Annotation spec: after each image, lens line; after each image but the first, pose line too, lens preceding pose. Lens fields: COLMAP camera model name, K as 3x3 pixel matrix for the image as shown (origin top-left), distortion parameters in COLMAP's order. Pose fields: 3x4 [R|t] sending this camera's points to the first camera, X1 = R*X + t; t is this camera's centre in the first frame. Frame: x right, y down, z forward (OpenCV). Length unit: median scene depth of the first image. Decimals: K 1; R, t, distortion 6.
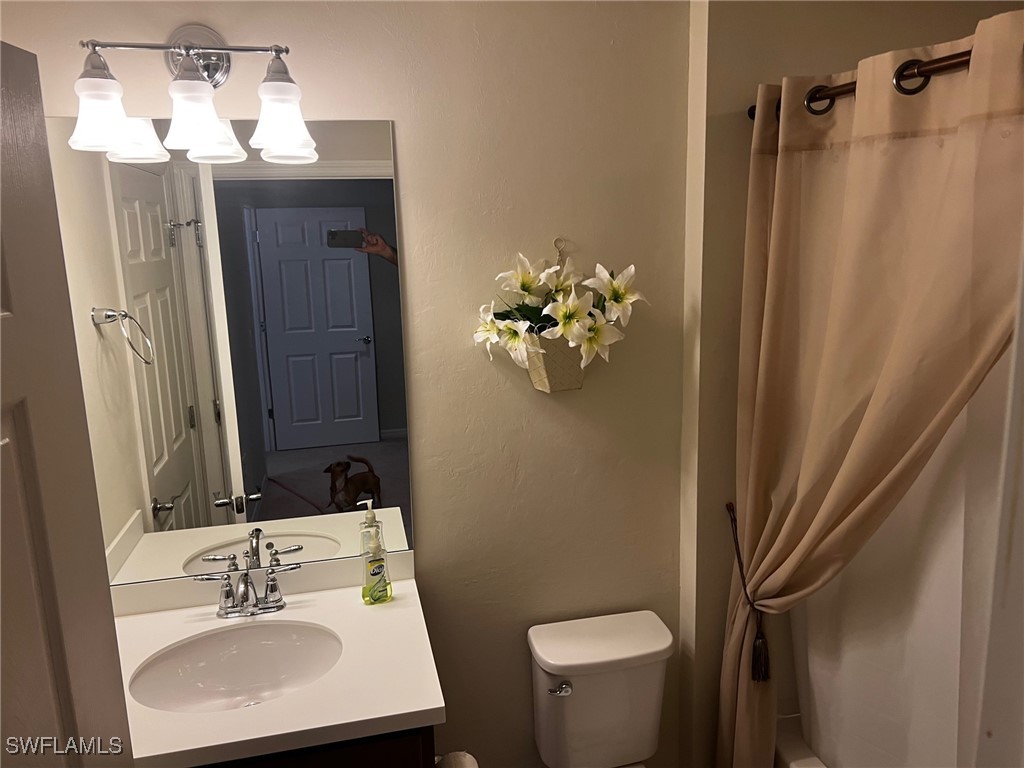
lens RADIAL K [[770.7, 0, 515.2], [0, 770.7, 382.4], [0, 0, 1]] dist [0.032934, -0.024351]
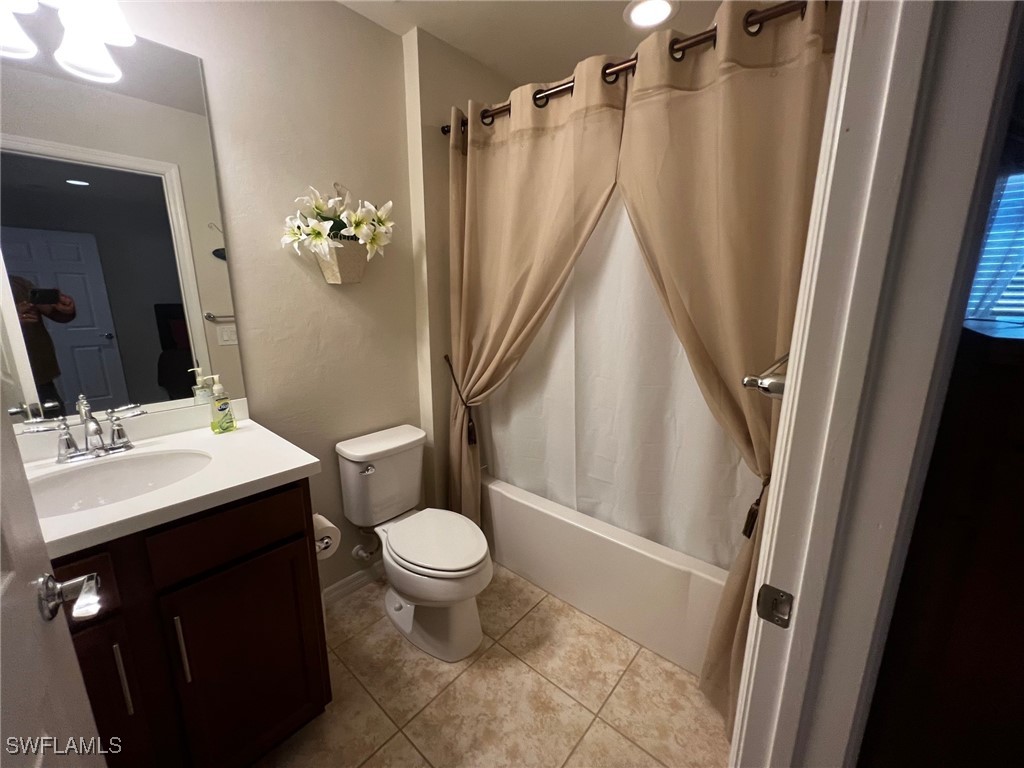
lens RADIAL K [[412.2, 0, 512.5], [0, 412.2, 385.9], [0, 0, 1]] dist [-0.002187, -0.000905]
pose [[0.811931, -0.100175, 0.575094, -0.177536], [0.087898, 0.994913, 0.049207, 0.215217], [-0.577098, 0.010596, 0.816606, 0.132145]]
